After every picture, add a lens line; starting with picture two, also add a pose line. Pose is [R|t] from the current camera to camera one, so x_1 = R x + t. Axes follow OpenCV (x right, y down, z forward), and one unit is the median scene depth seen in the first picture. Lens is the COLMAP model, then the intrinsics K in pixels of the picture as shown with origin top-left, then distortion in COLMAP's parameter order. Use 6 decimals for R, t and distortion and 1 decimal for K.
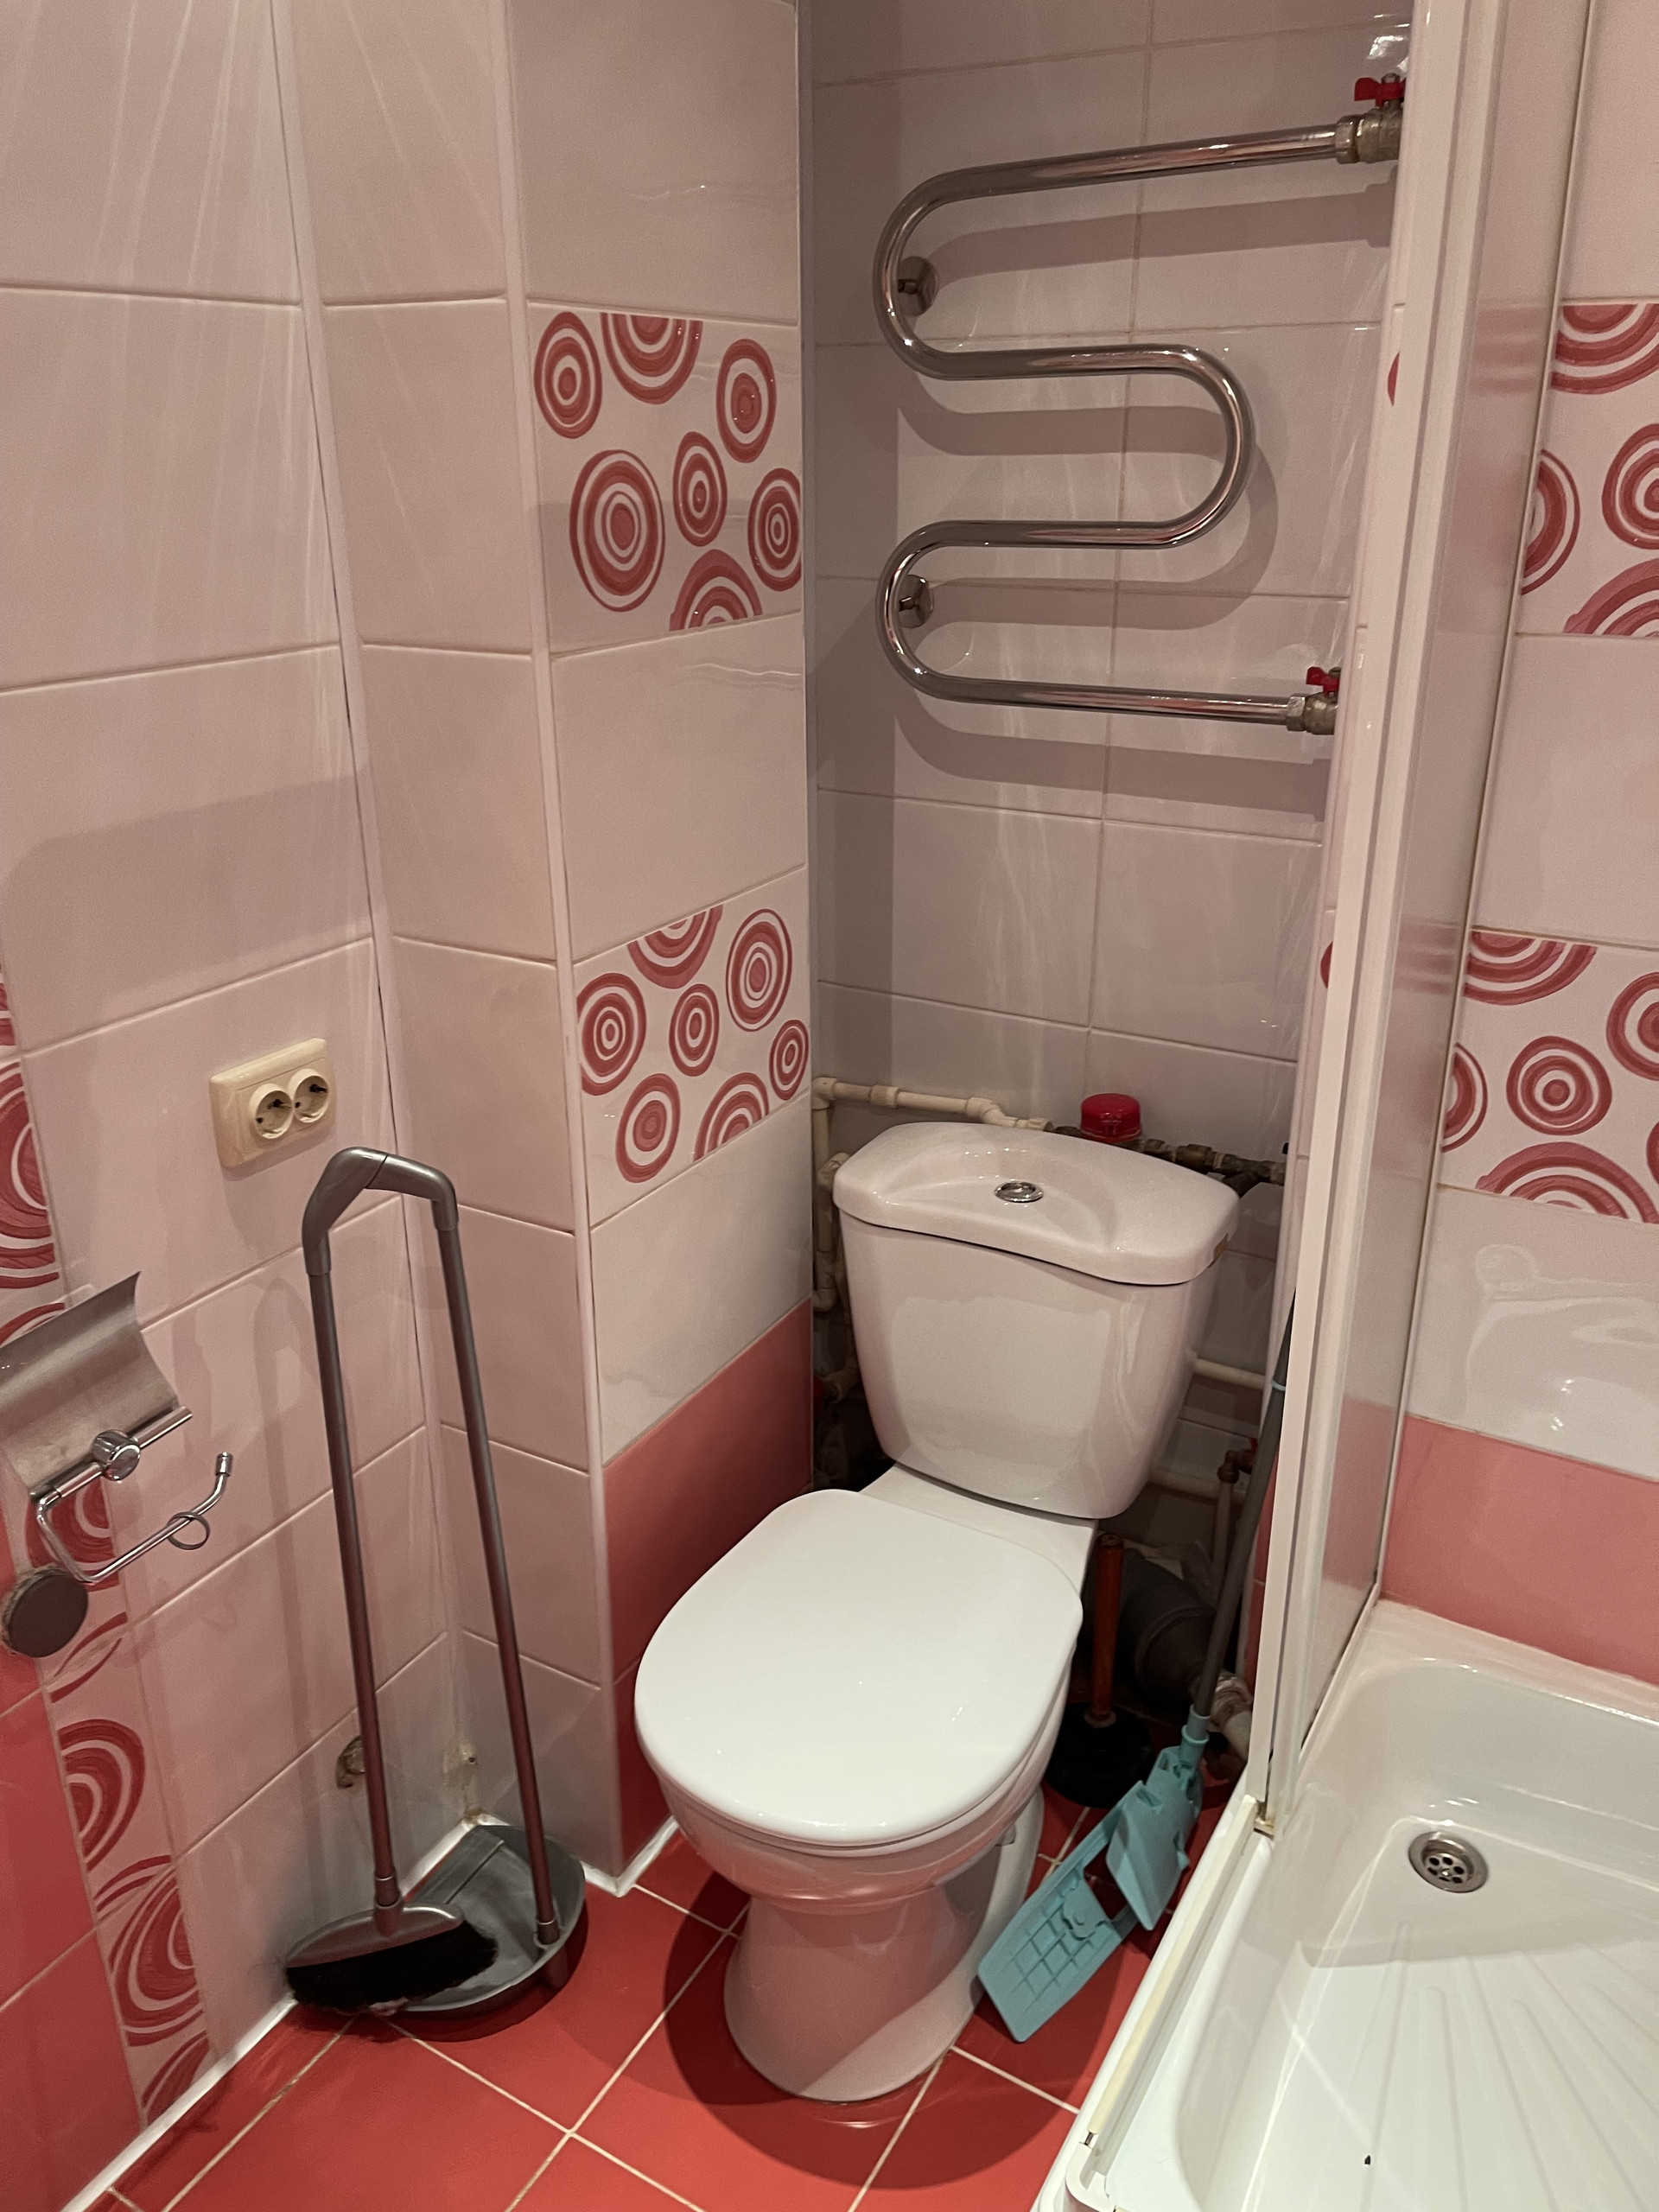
lens RADIAL K [[1691.7, 0, 833.2], [0, 1691.7, 1096.2], [0, 0, 1]] dist [0.066858, -0.094997]
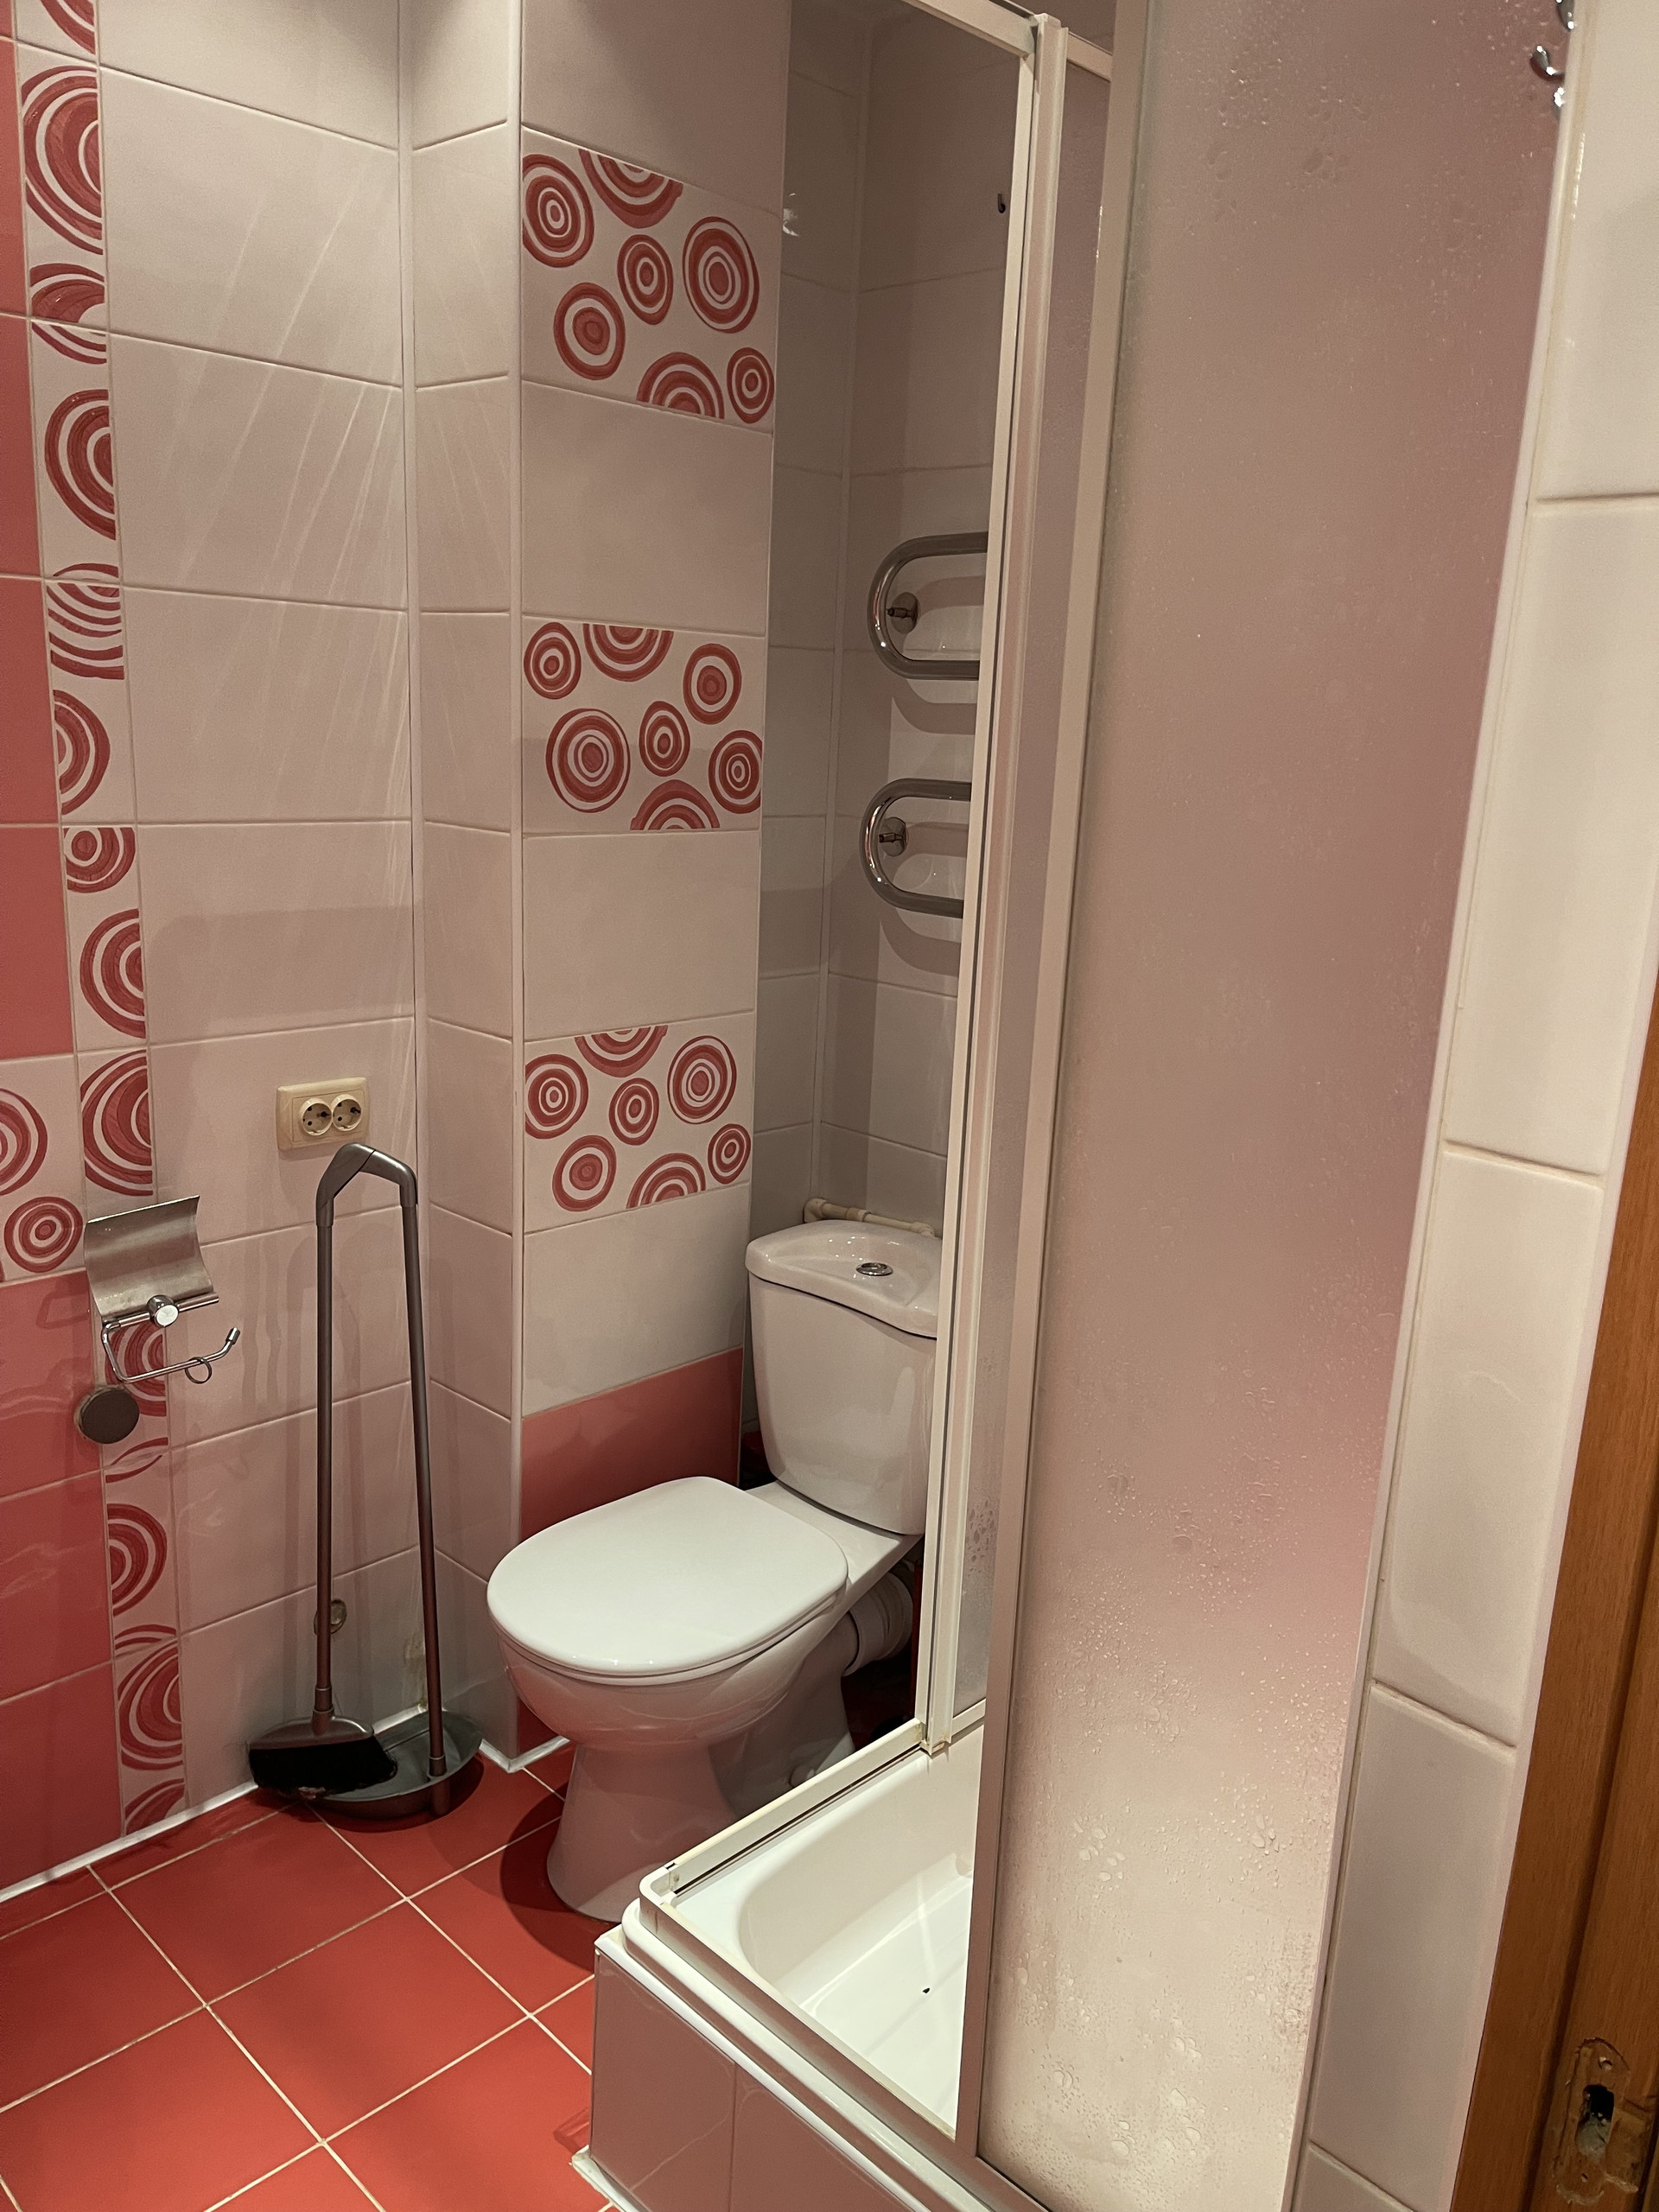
lens RADIAL K [[1669.0, 0, 840.2], [0, 1669.0, 1113.5], [0, 0, 1]] dist [0.037894, -0.029348]
pose [[0.971818, 0.104746, -0.211185, 0.400968], [-0.133362, 0.983008, -0.126135, 0.121915], [0.194384, 0.150744, 0.969273, -0.316703]]
